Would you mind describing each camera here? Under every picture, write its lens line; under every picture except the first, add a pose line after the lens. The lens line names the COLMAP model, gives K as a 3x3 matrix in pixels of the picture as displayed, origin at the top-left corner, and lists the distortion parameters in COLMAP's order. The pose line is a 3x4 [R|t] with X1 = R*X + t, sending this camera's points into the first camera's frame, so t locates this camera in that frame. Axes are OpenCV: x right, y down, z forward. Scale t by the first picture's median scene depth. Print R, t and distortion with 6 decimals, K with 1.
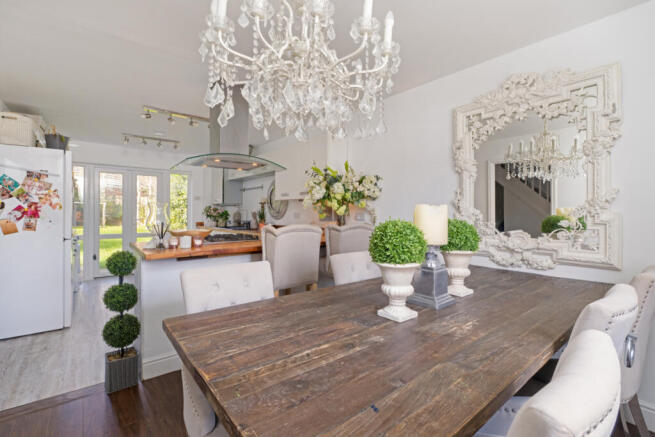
lens RADIAL K [[291.4, 0, 326.6], [0, 291.4, 217.6], [0, 0, 1]] dist [-0.000617, -0.000100]
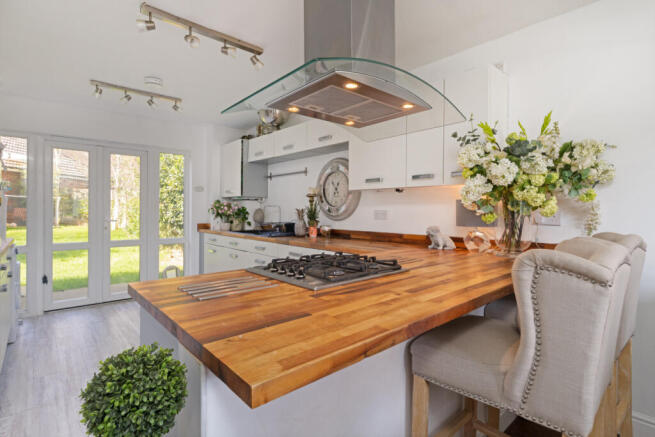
lens RADIAL K [[324.5, 0, 328.6], [0, 324.5, 214.6], [0, 0, 1]] dist [-0.002525, 0.000195]
pose [[0.999010, -0.001094, 0.044474, -0.183405], [0.001093, 0.999999, 0.000035, -0.006139], [-0.044474, 0.000013, 0.999011, 0.233794]]
